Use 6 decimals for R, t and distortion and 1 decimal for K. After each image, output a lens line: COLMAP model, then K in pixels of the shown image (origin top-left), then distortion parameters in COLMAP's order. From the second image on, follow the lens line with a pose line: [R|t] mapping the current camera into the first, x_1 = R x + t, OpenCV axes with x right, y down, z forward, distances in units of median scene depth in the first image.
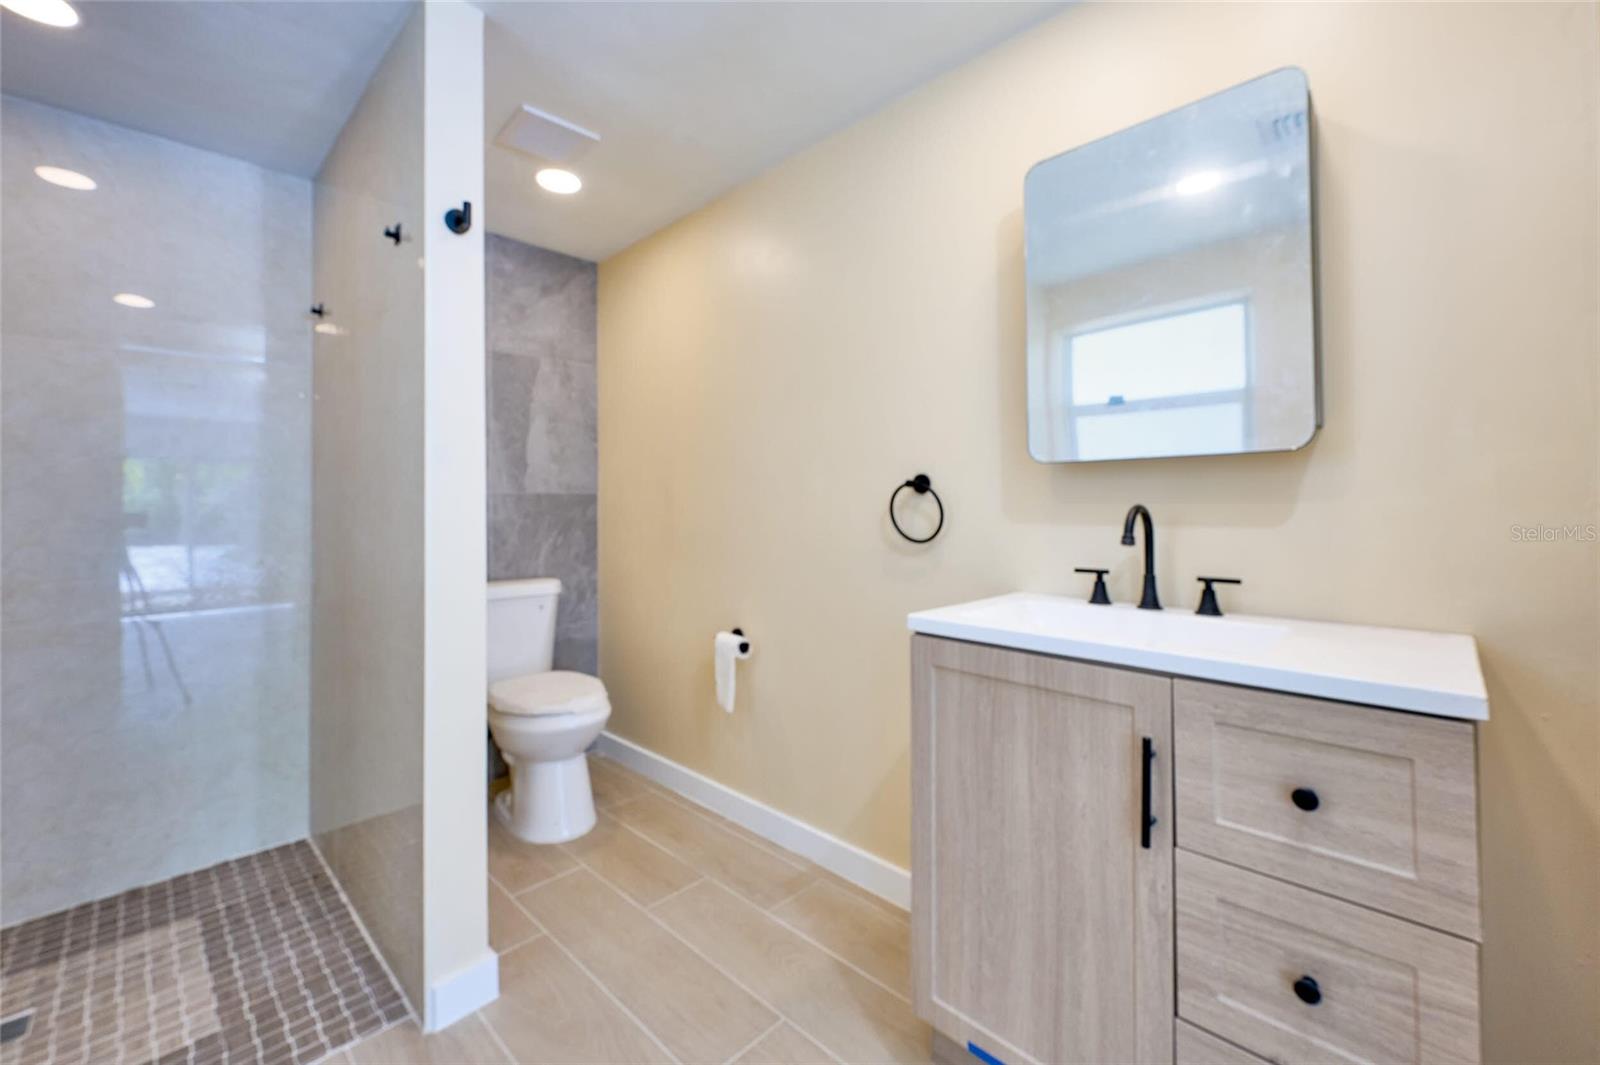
lens RADIAL K [[653.9, 0, 796.6], [0, 653.9, 497.5], [0, 0, 1]] dist [-0.002345, -0.000480]
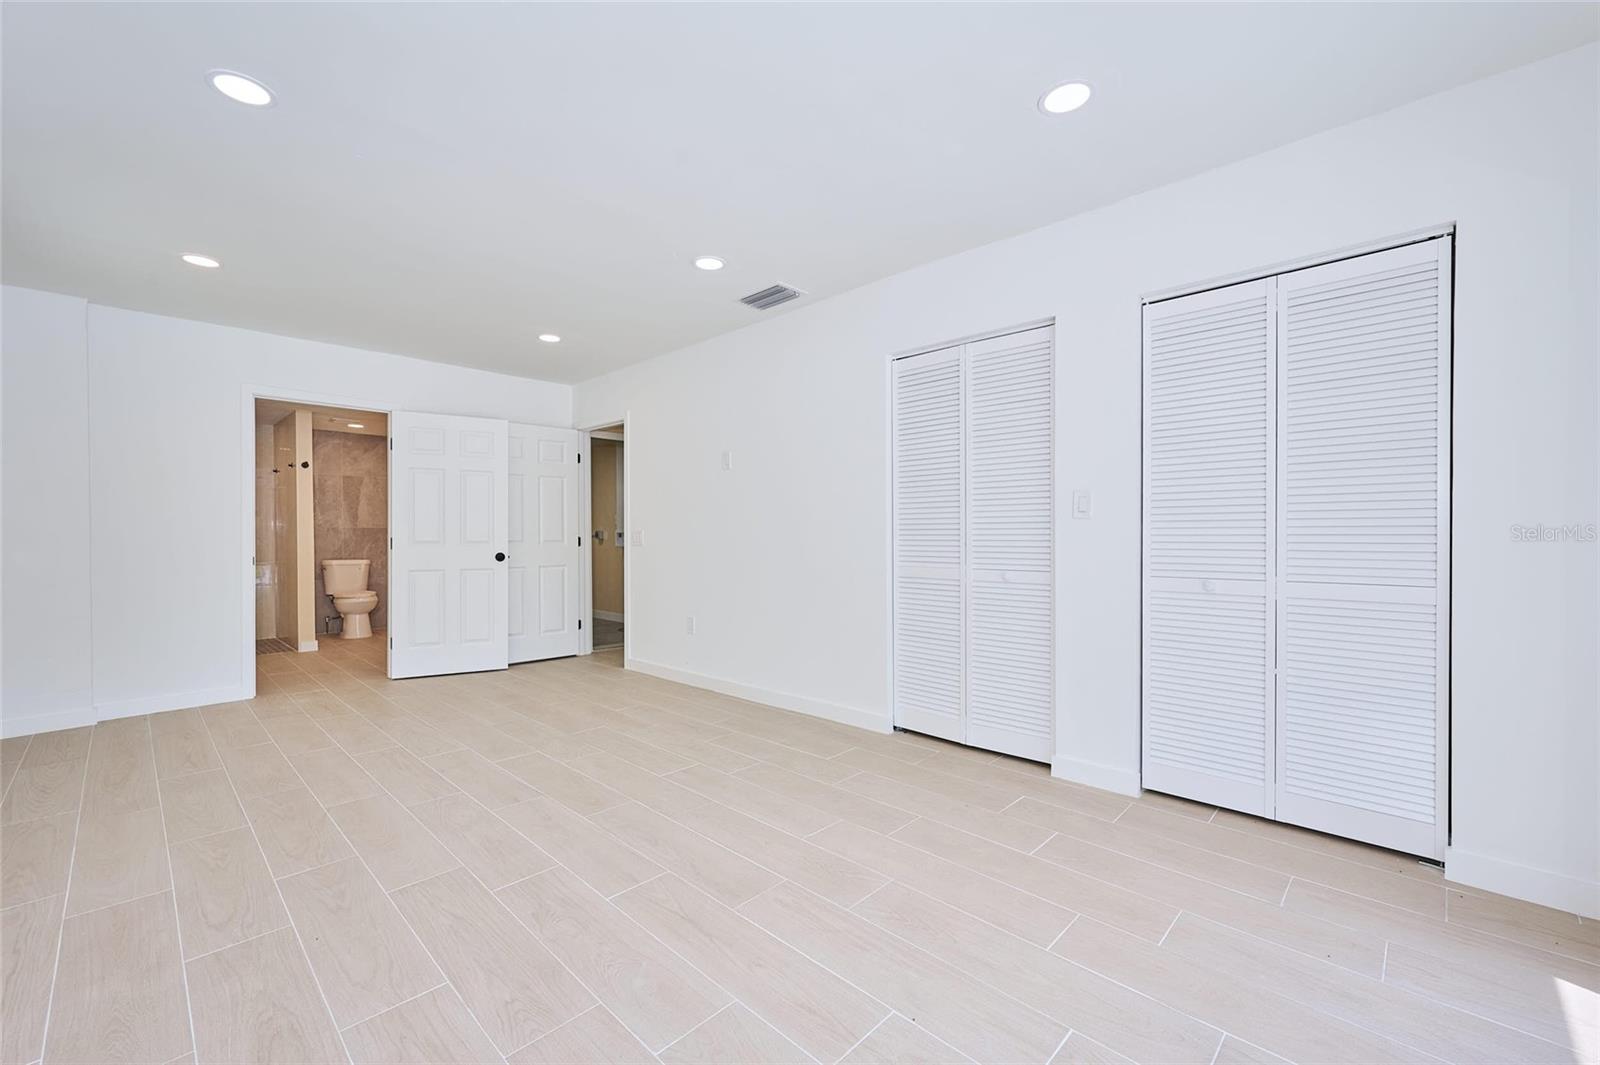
lens RADIAL K [[651.7, 0, 810.4], [0, 651.7, 540.5], [0, 0, 1]] dist [-0.000066, 0.000083]
pose [[0.999787, 0.005132, 0.019991, 1.390855], [-0.005658, 0.999637, 0.026341, -0.035048], [-0.019849, -0.026449, 0.999453, -1.713546]]
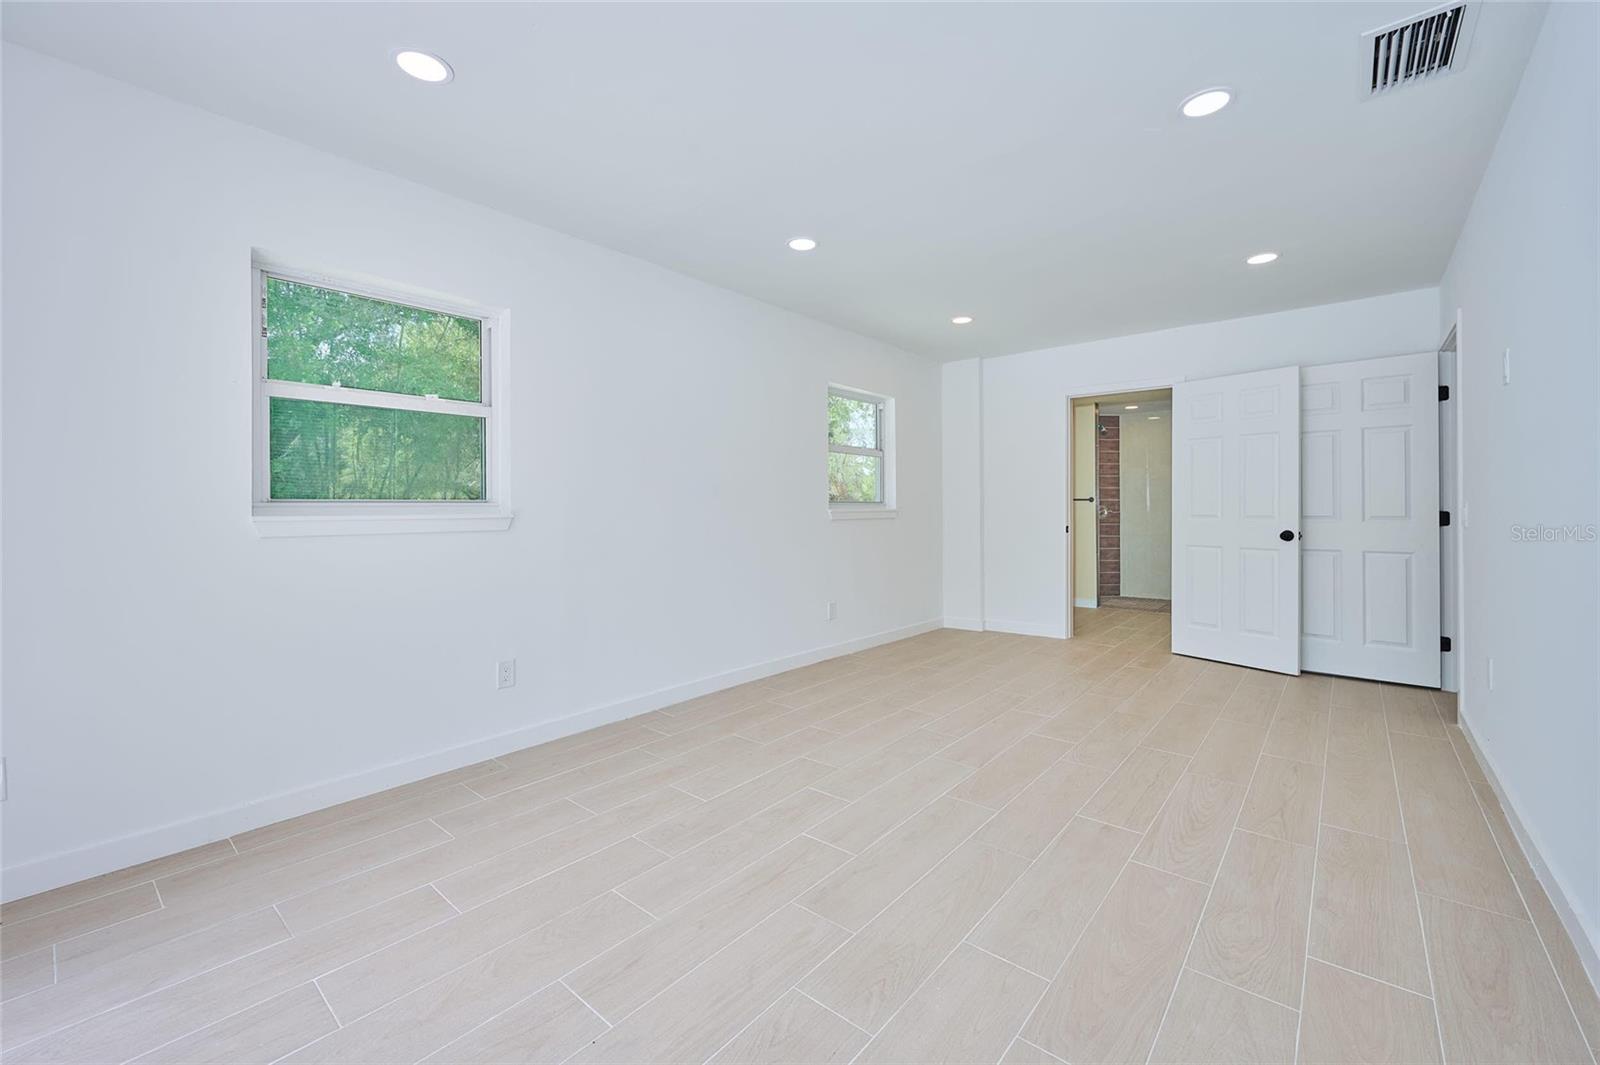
lens RADIAL K [[649.2, 0, 794.0], [0, 649.2, 507.9], [0, 0, 1]] dist [-0.007835, 0.000019]
pose [[0.070769, 0.006996, -0.997468, 1.972265], [0.019755, 0.999769, 0.008414, -0.033868], [0.997297, -0.020301, 0.070614, -1.077684]]
